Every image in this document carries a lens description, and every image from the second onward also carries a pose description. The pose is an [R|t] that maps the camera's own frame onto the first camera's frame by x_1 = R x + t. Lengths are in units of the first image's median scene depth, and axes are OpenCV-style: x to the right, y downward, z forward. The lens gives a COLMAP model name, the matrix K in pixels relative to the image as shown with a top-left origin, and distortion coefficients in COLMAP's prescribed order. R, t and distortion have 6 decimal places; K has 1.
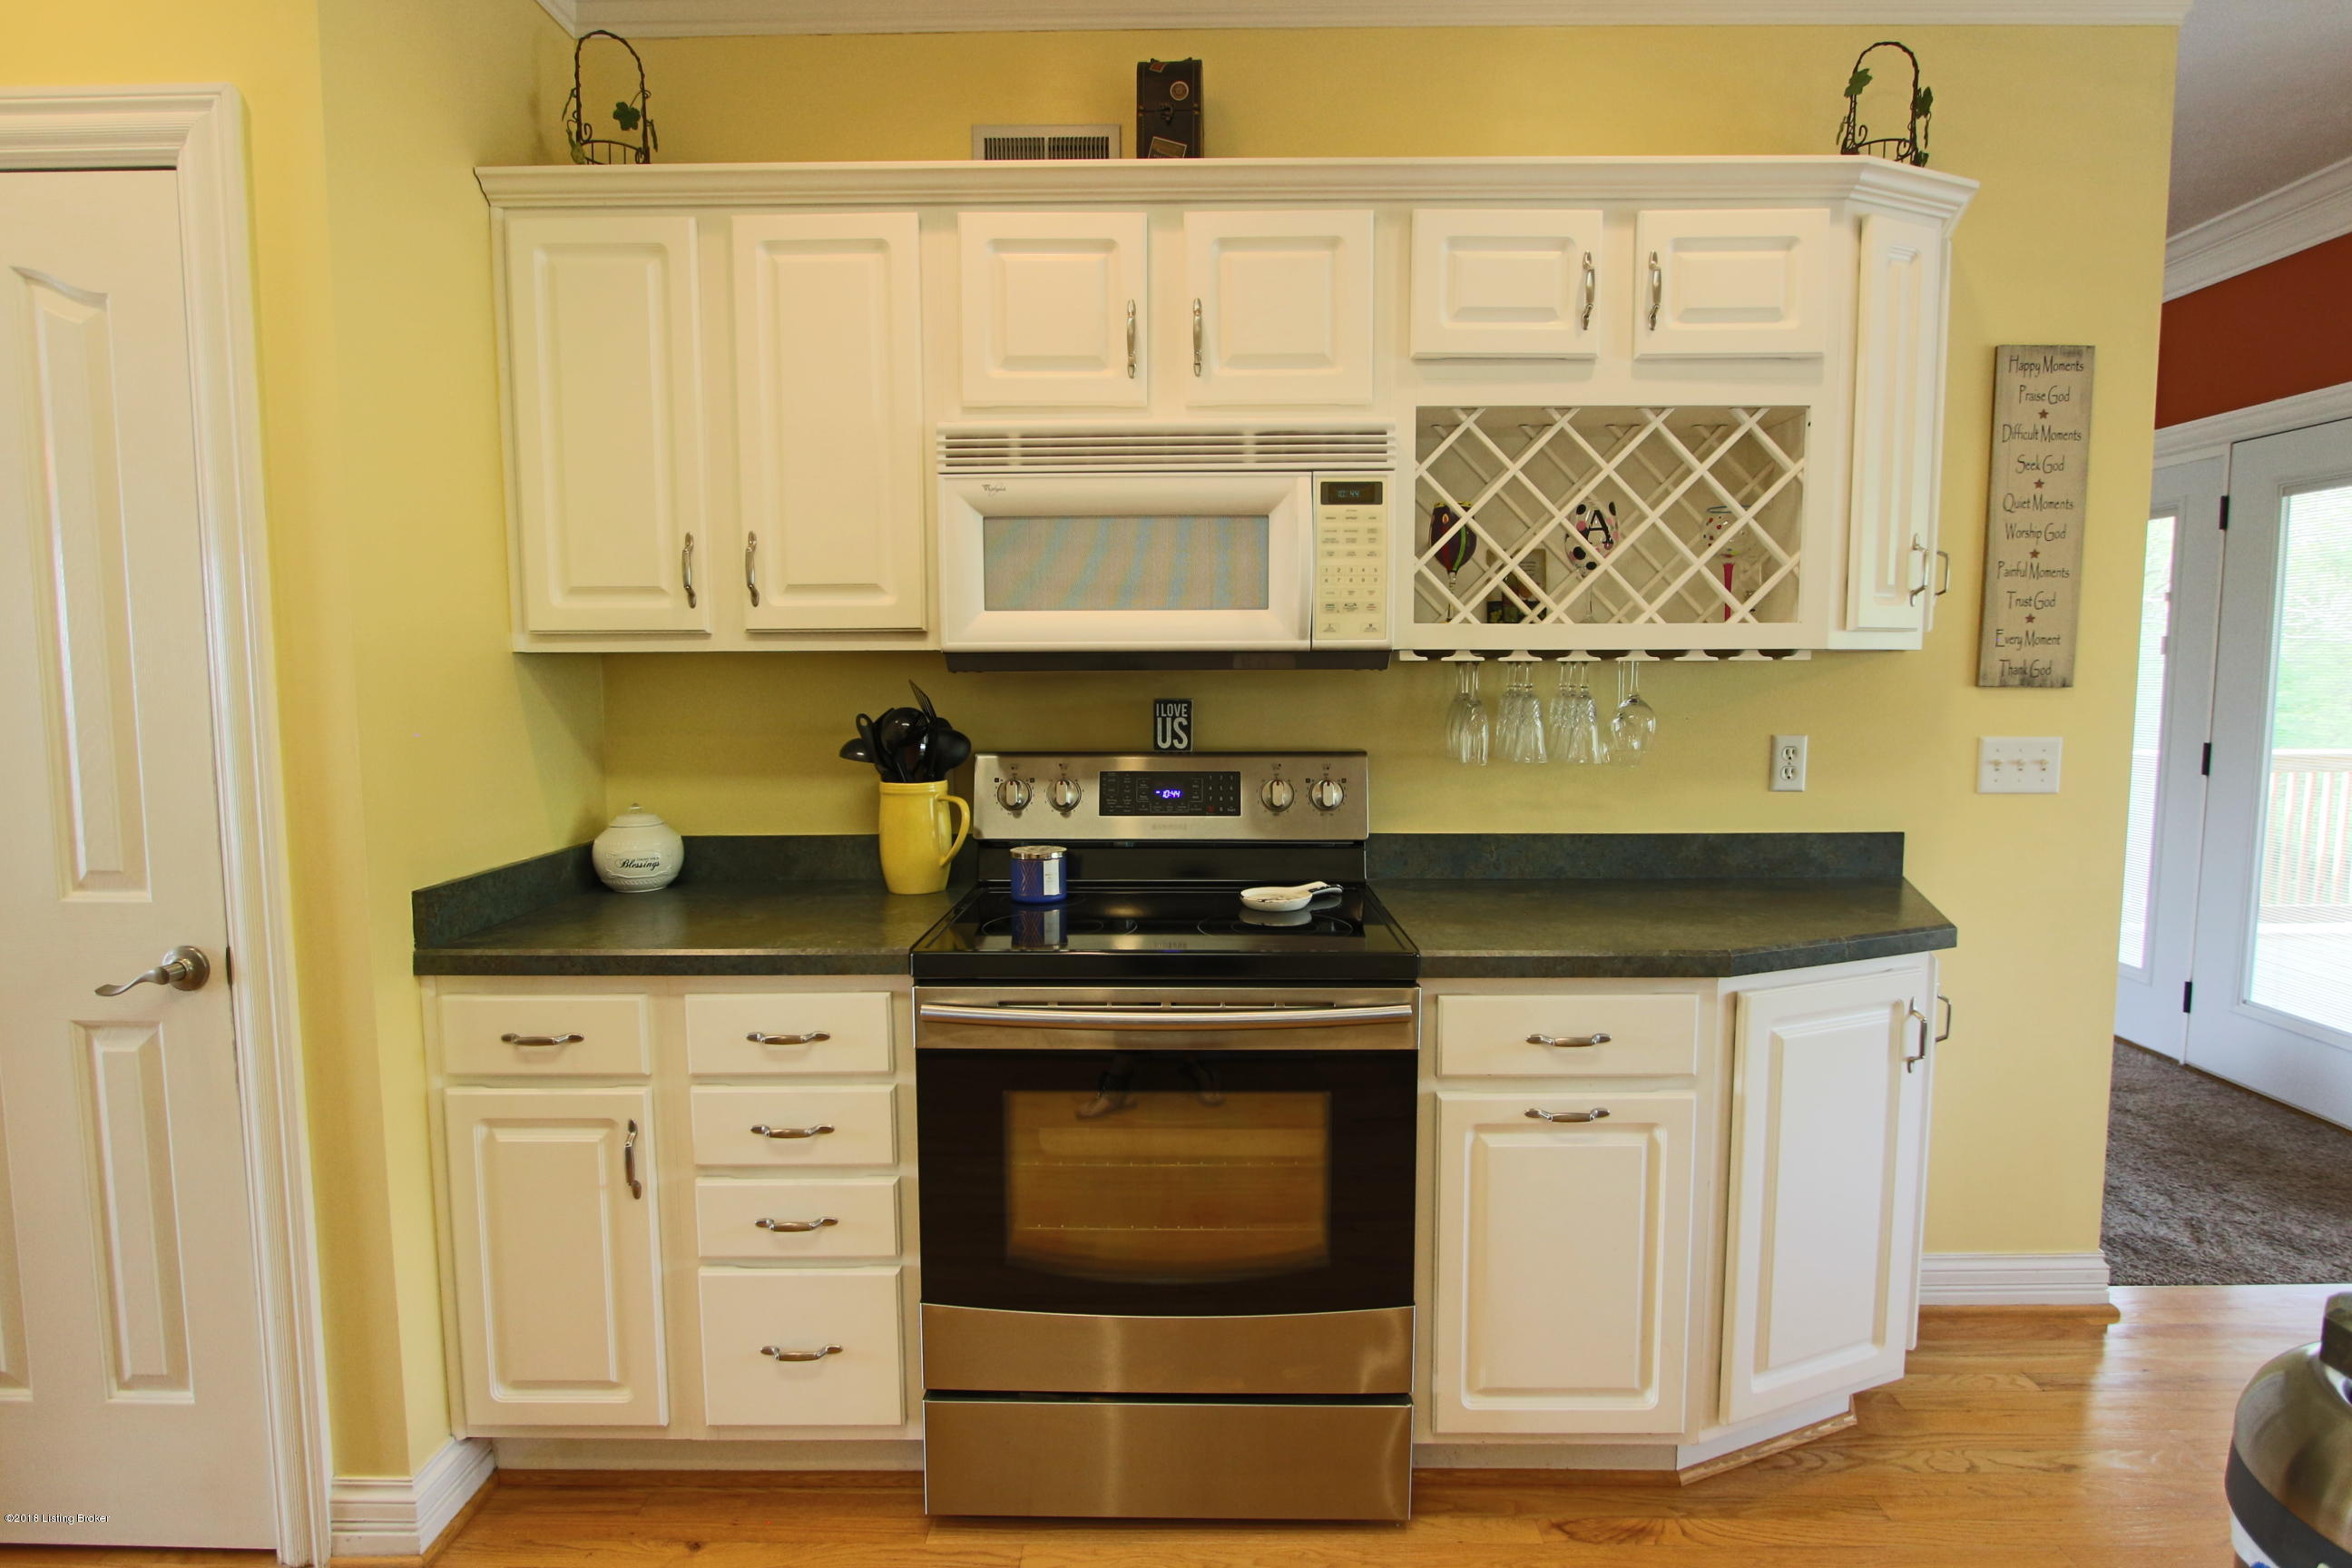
lens RADIAL K [[1221.4, 0, 1176.0], [0, 1221.4, 784.0], [0, 0, 1]] dist [-0.030235, -0.000018]
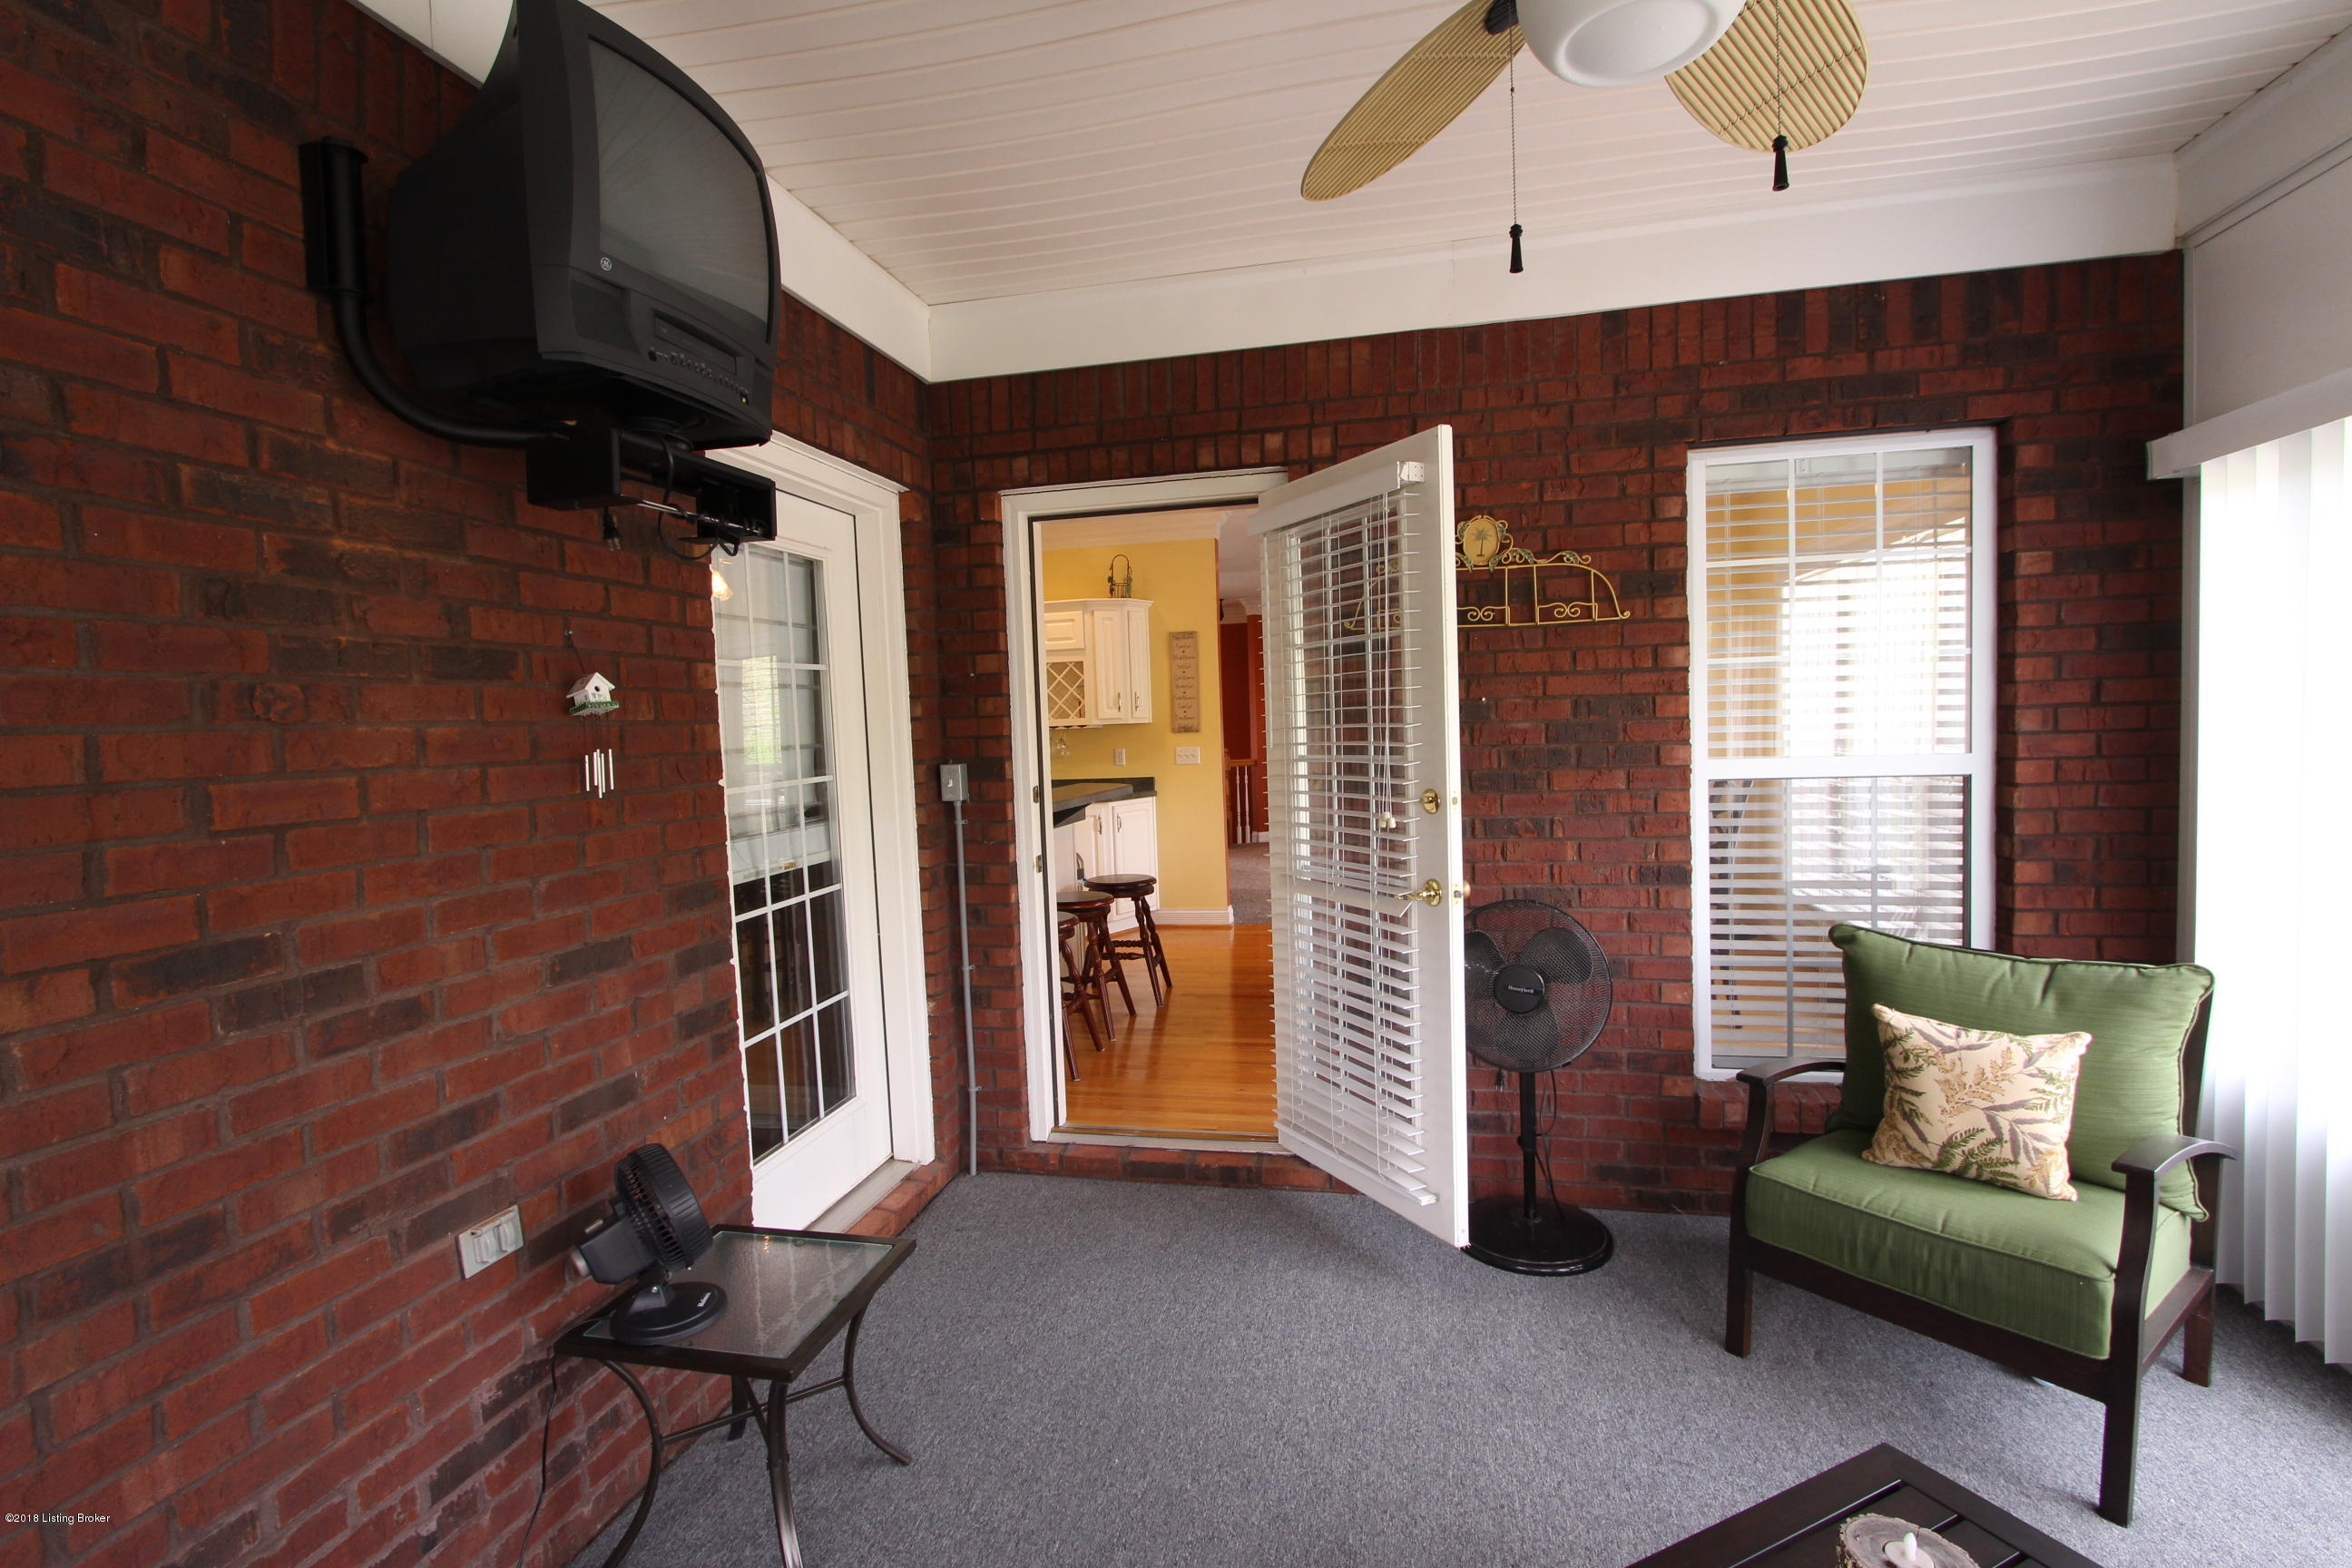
lens RADIAL K [[1088.9, 0, 1189.8], [0, 1088.9, 782.4], [0, 0, 1]] dist [-0.001800, 0.000144]
pose [[0.978670, -0.017386, -0.204700, 1.361918], [0.011299, 0.999460, -0.030868, 0.155113], [0.205126, 0.027896, 0.978338, -1.992549]]
